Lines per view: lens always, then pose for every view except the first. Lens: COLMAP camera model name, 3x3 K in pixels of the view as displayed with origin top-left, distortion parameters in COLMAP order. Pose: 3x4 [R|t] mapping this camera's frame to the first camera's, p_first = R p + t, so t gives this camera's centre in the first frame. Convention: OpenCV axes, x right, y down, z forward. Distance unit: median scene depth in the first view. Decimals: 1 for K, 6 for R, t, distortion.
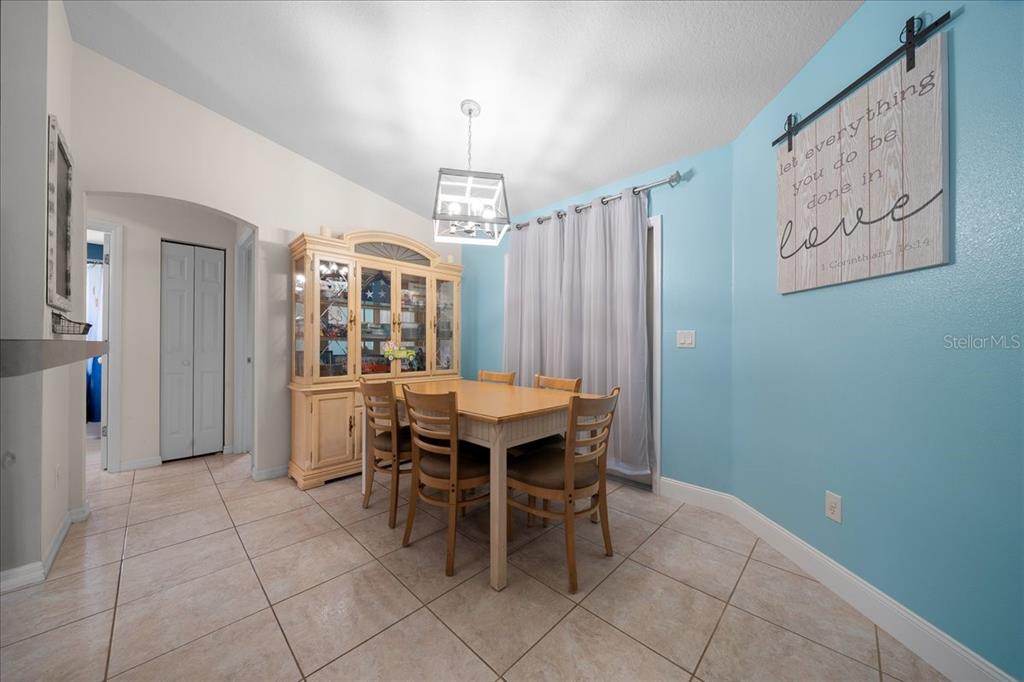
lens RADIAL K [[350.5, 0, 512.4], [0, 350.5, 346.4], [0, 0, 1]] dist [-0.002774, -0.000188]
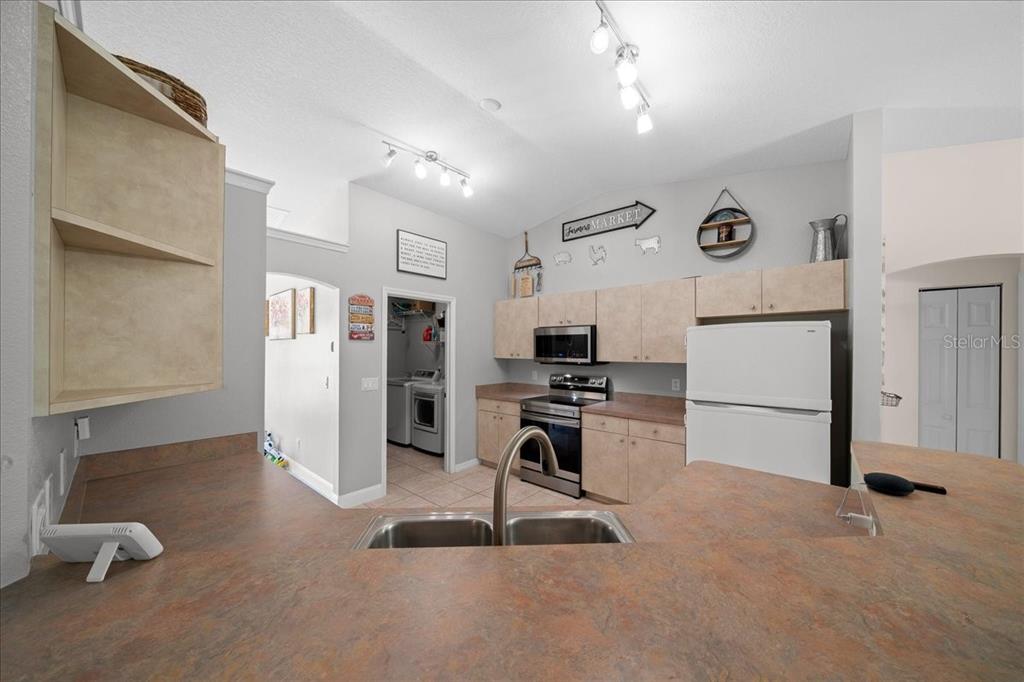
lens RADIAL K [[350.5, 0, 512.4], [0, 350.5, 346.4], [0, 0, 1]] dist [-0.002774, -0.000188]
pose [[0.050050, -0.006982, -0.998722, -0.074796], [-0.003423, 0.999968, -0.007162, -0.143115], [0.998741, 0.003777, 0.050024, -0.232760]]
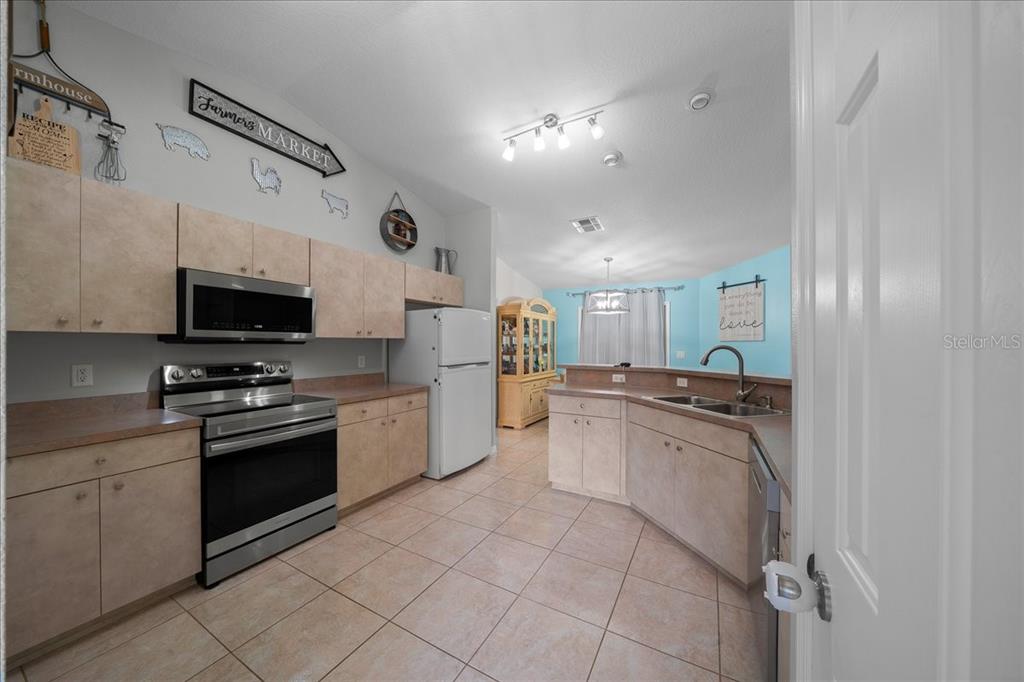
lens RADIAL K [[351.5, 0, 512.8], [0, 351.5, 342.4], [0, 0, 1]] dist [0.000738, -0.000055]
pose [[0.966973, 0.000637, 0.254878, -1.054816], [0.001123, 0.999977, -0.006757, -0.079275], [-0.254876, 0.006820, 0.966950, -0.889057]]
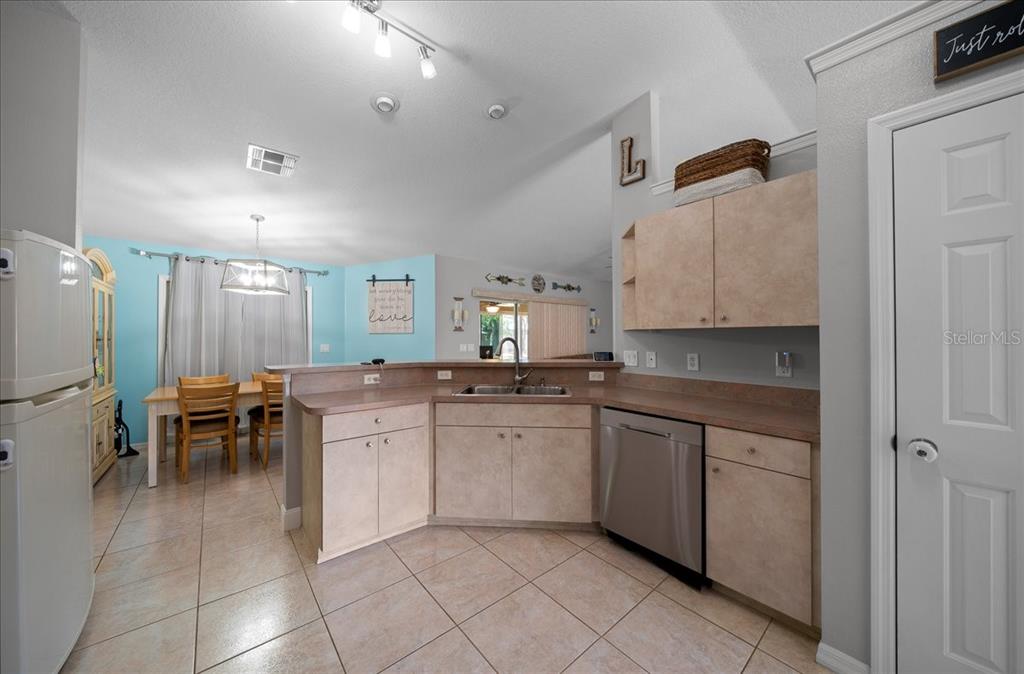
lens RADIAL K [[354.6, 0, 509.5], [0, 354.6, 333.2], [0, 0, 1]] dist [-0.000386, -0.000035]
pose [[0.106960, 0.007637, 0.994234, -1.318656], [0.002632, 0.999965, -0.007964, -0.081357], [-0.994260, 0.003469, 0.106936, -0.306440]]
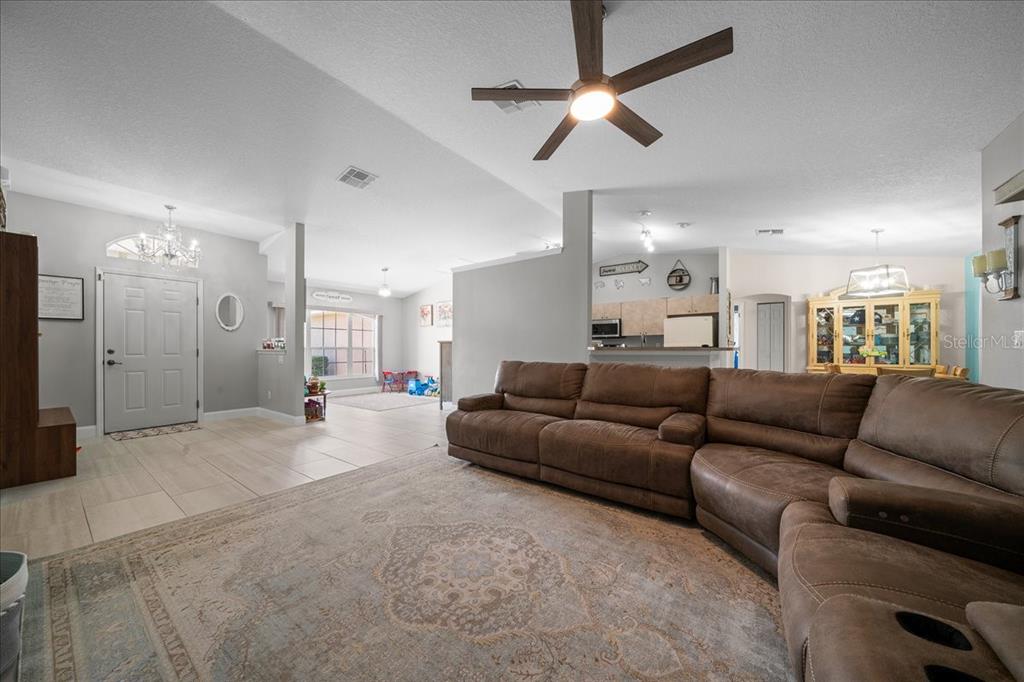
lens RADIAL K [[353.4, 0, 511.3], [0, 353.4, 349.9], [0, 0, 1]] dist [-0.006278, -0.000034]
pose [[0.130451, 0.000780, -0.991454, 1.251761], [-0.000802, 0.999999, 0.000682, 0.006305], [0.991454, 0.000706, 0.130452, -1.056191]]
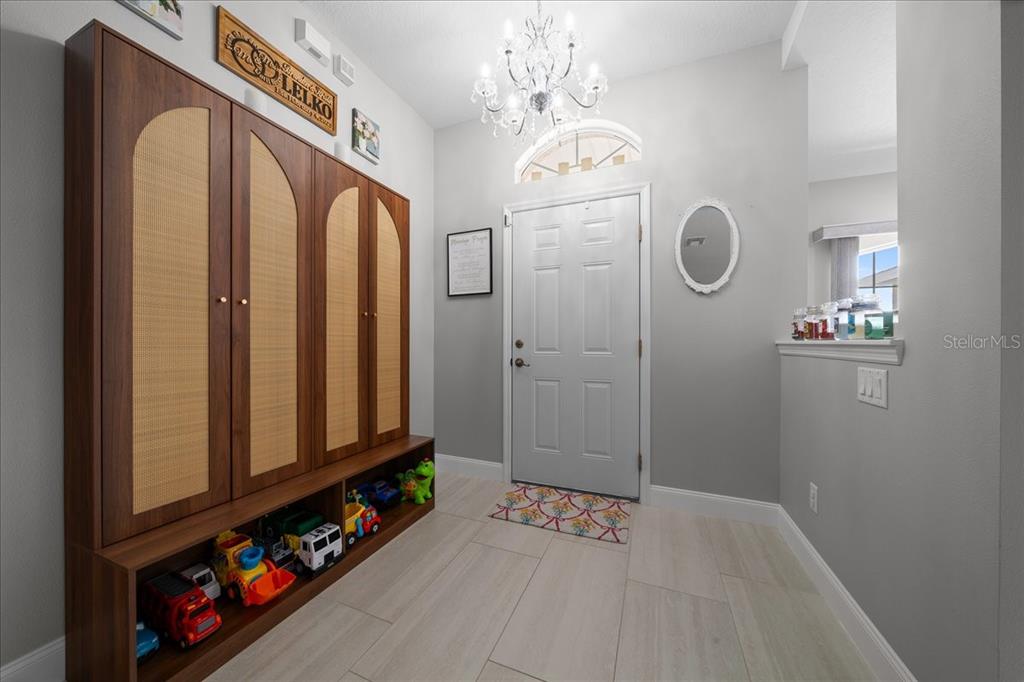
lens RADIAL K [[348.9, 0, 512.0], [0, 348.9, 341.0], [0, 0, 1]] dist [-0.001974, -0.000096]
pose [[-0.927191, -0.006357, -0.374536, -0.133736], [-0.005491, 0.999979, -0.003381, 0.011246], [0.374549, -0.001078, -0.927206, -1.760907]]
